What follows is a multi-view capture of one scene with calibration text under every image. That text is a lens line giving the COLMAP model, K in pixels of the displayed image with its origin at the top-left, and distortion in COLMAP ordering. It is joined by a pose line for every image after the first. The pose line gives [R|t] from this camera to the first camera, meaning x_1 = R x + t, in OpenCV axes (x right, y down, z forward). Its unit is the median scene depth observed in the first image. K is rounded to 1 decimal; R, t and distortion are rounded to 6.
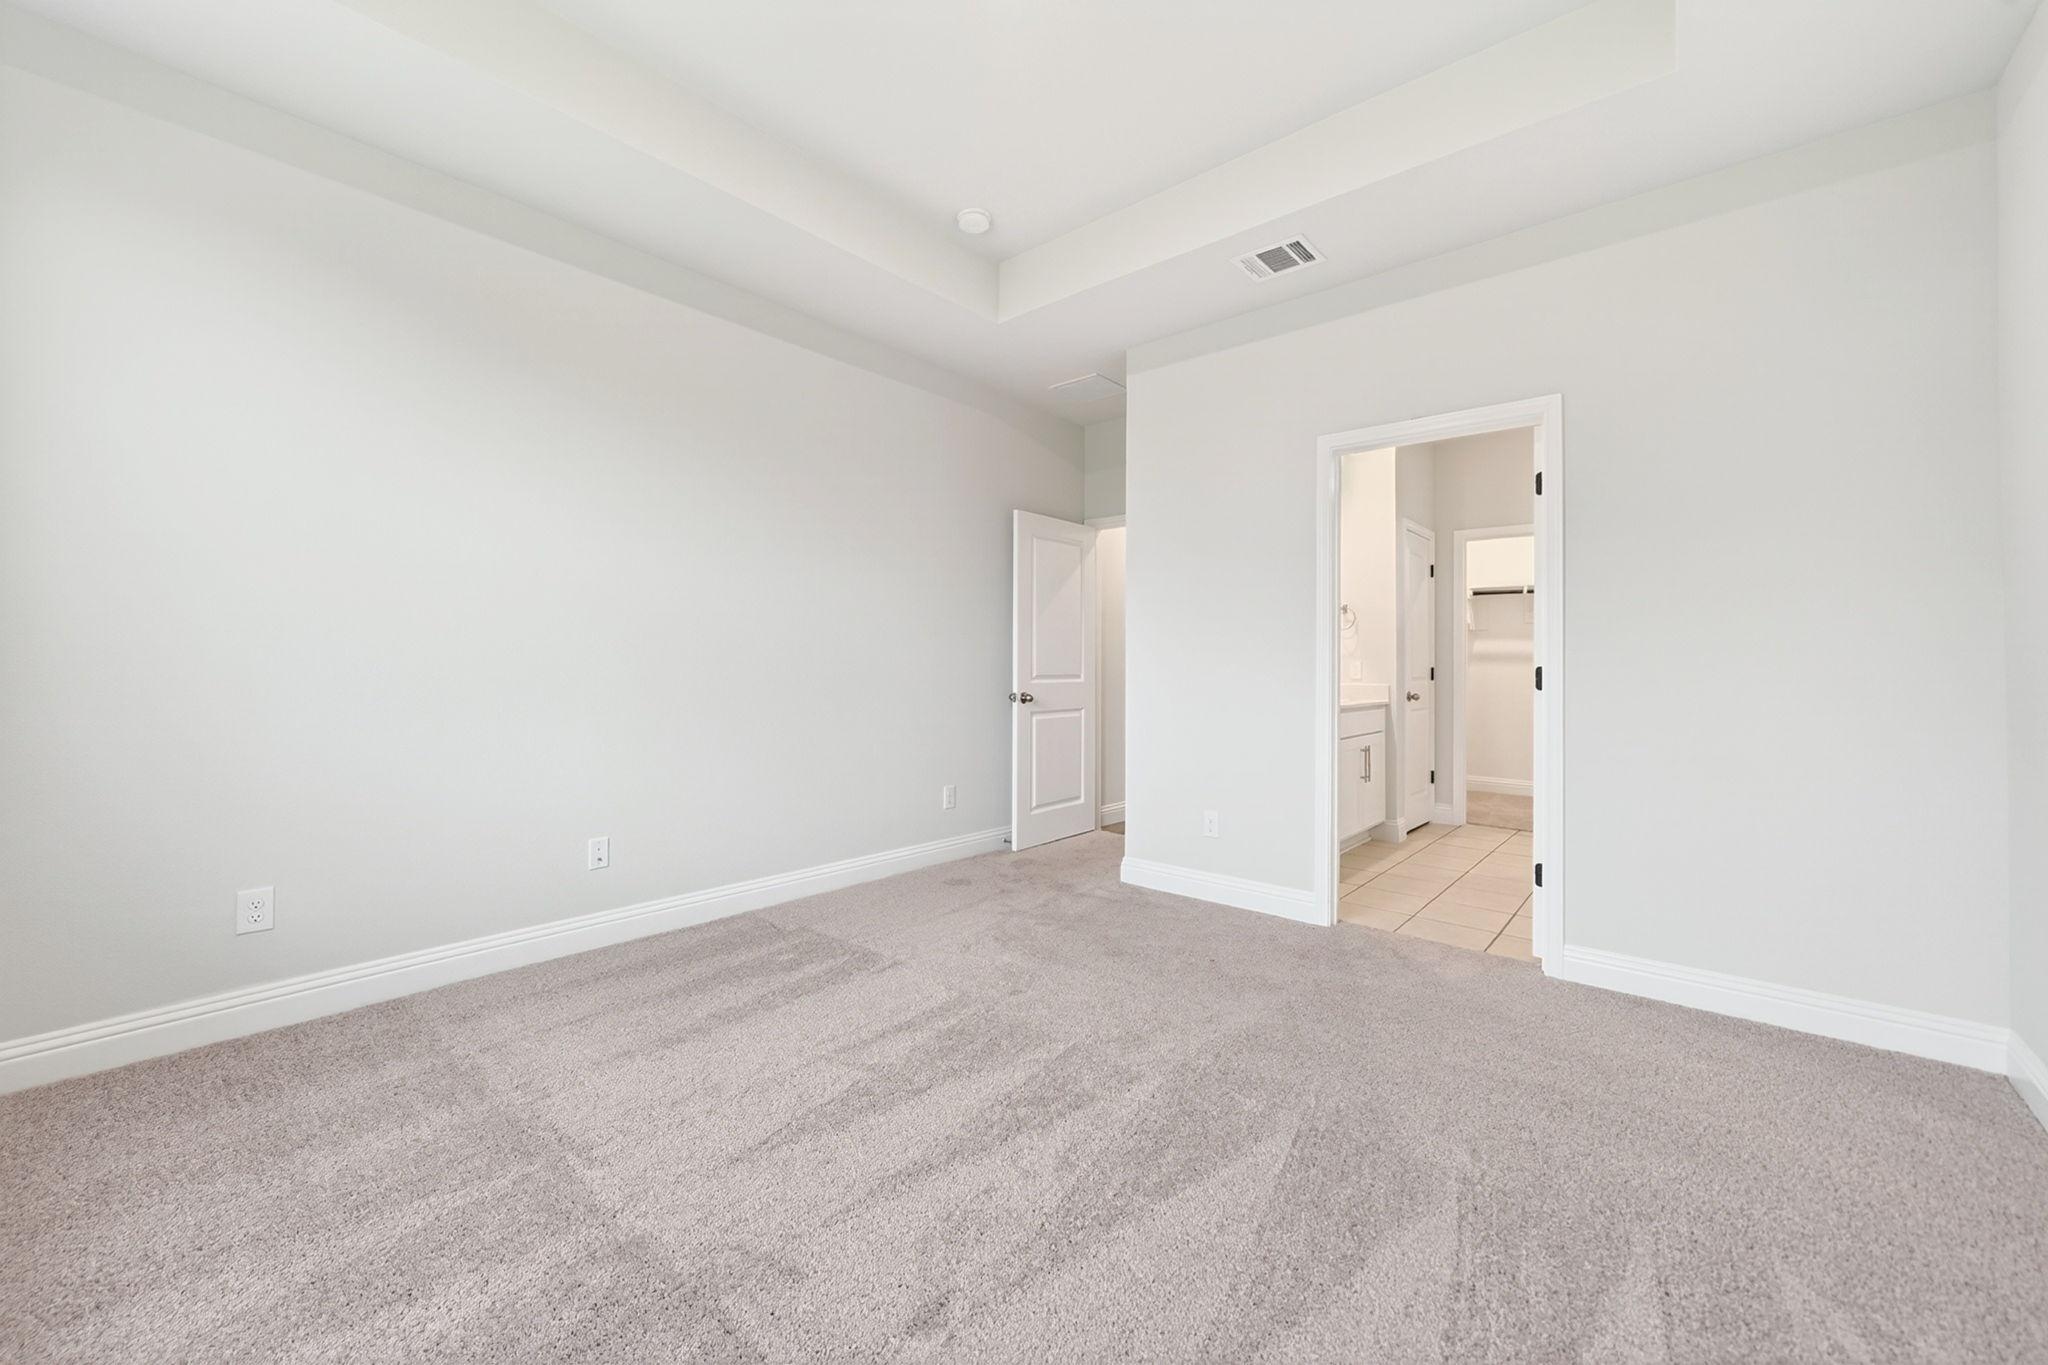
lens RADIAL K [[797.2, 0, 1028.4], [0, 797.2, 668.6], [0, 0, 1]] dist [-0.005966, -0.000140]
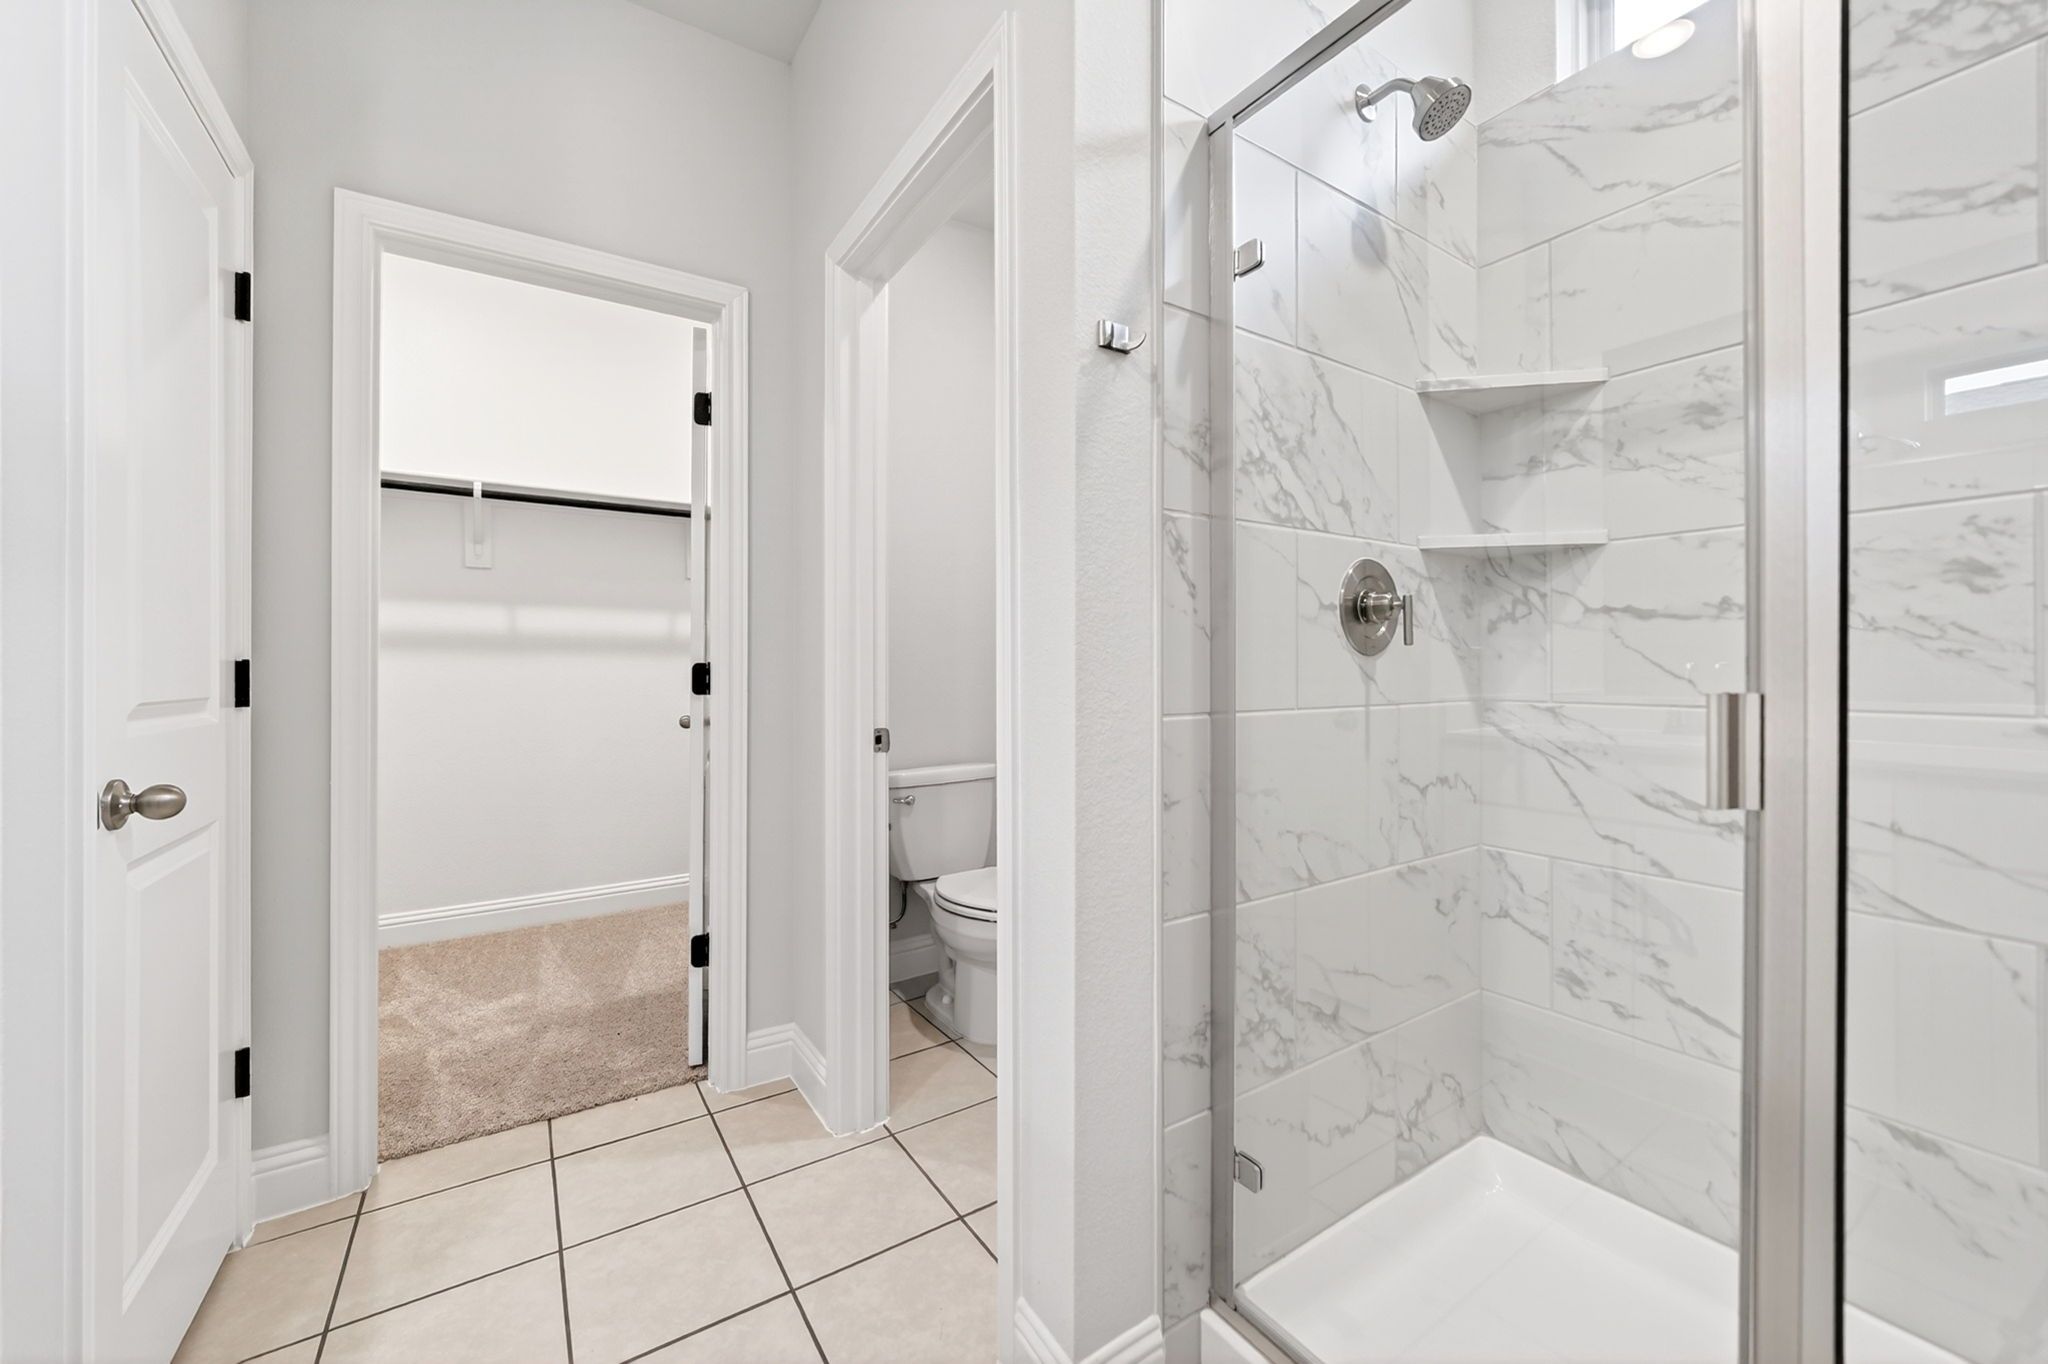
lens RADIAL K [[797.2, 0, 1038.8], [0, 797.2, 667.1], [0, 0, 1]] dist [-0.005966, -0.000140]
pose [[0.272735, 0.000967, 0.962089, 0.342807], [0.005186, 0.999983, -0.002475, 0.002217], [-0.962075, 0.005664, 0.272725, 0.707211]]
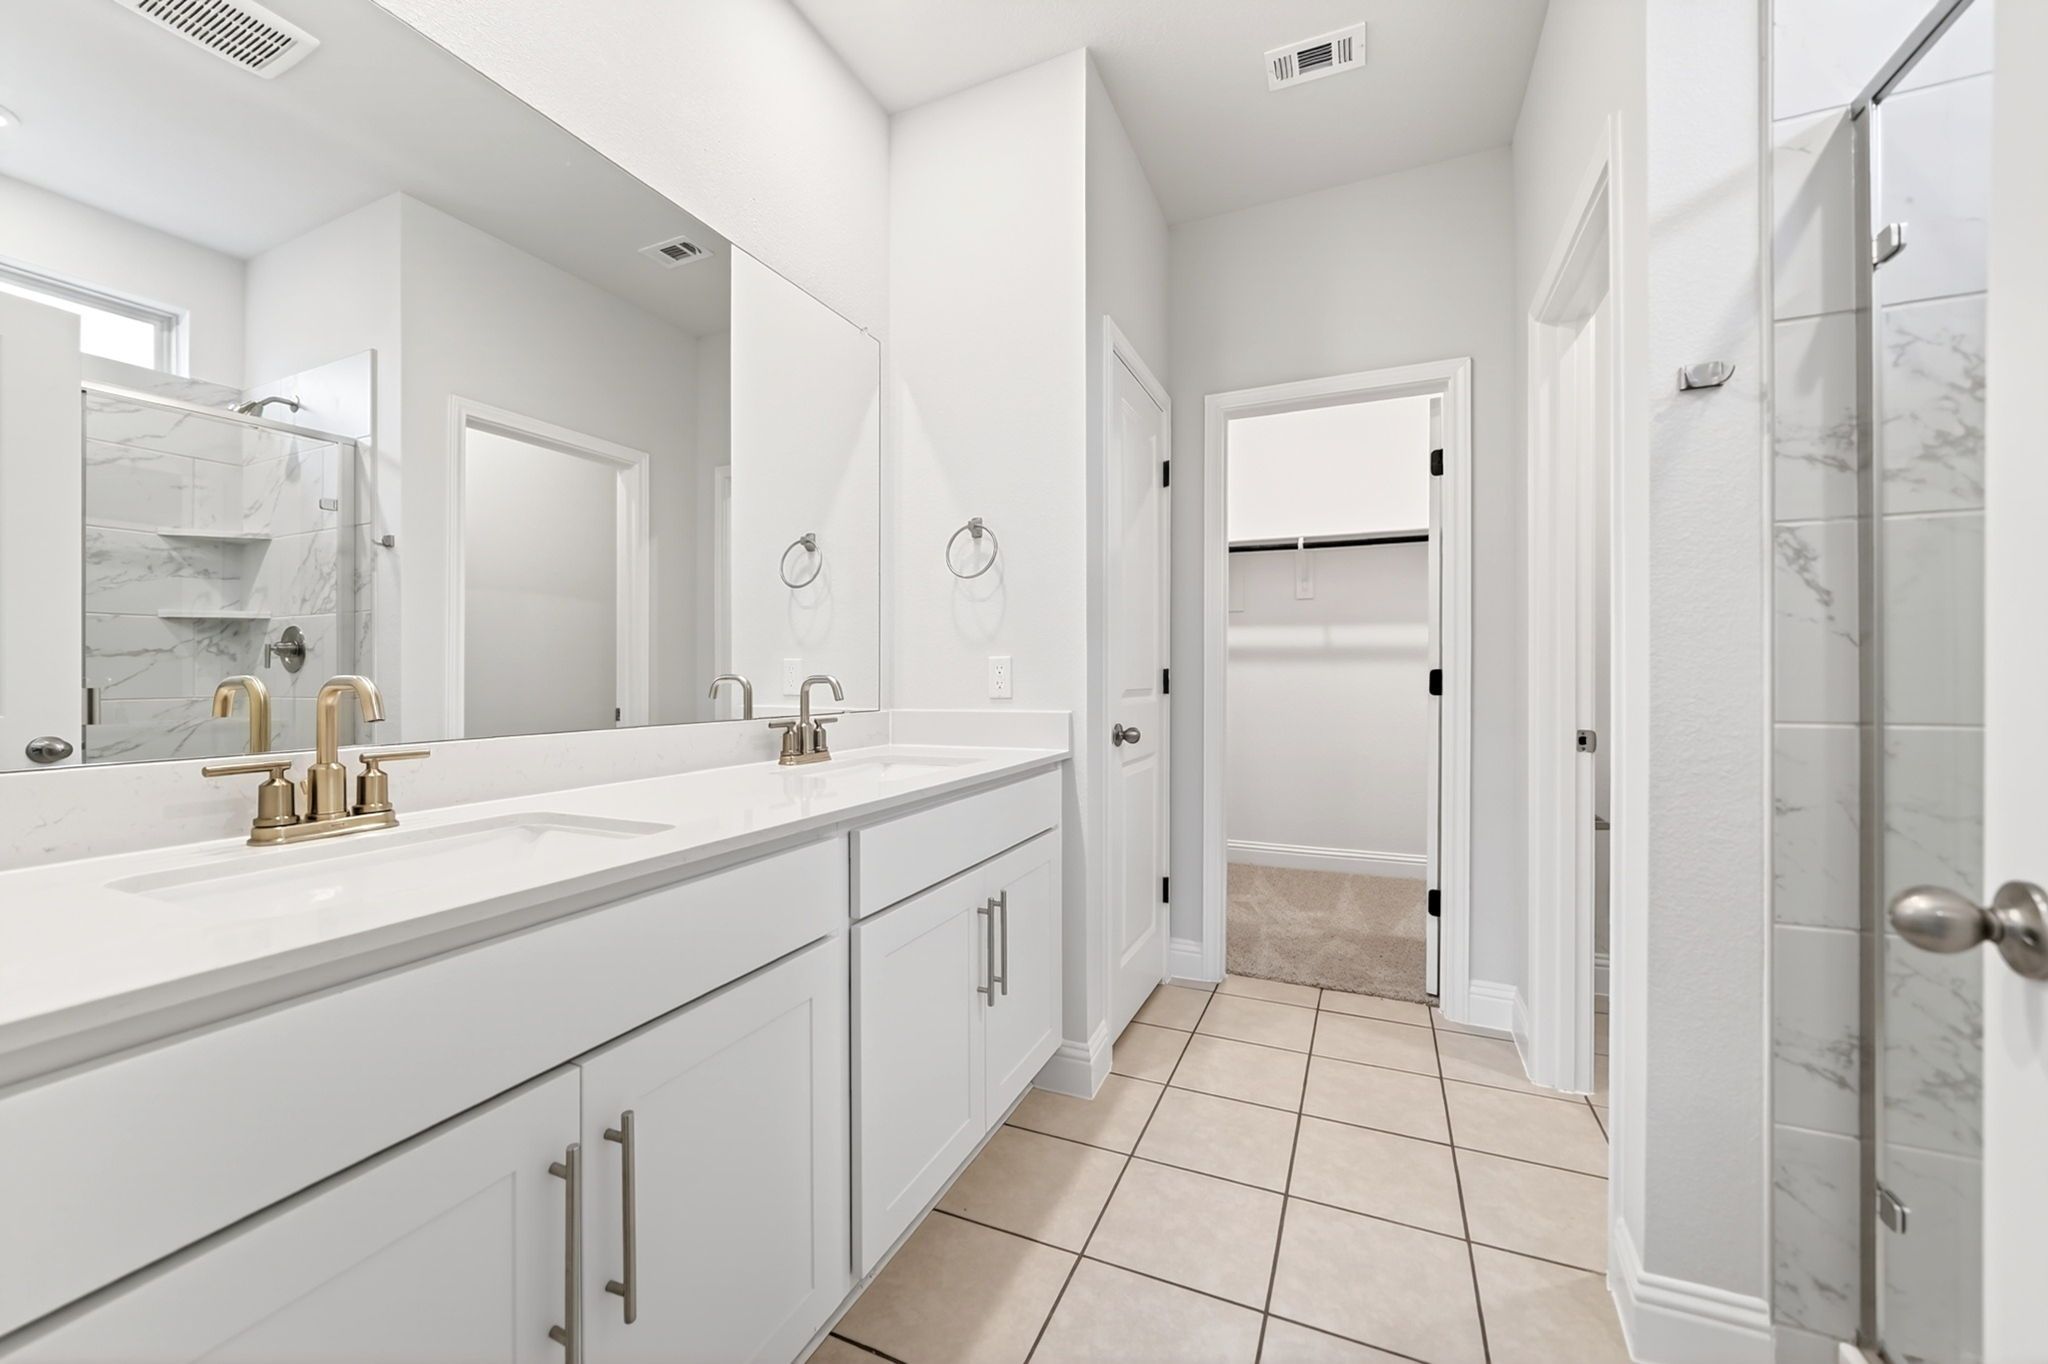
lens RADIAL K [[797.2, 0, 1024.8], [0, 797.2, 671.9], [0, 0, 1]] dist [-0.005966, -0.000140]
pose [[0.957231, 0.000683, 0.289324, 0.293231], [0.000618, 0.999990, -0.004406, 0.001794], [-0.289324, 0.004396, 0.957221, 0.577036]]
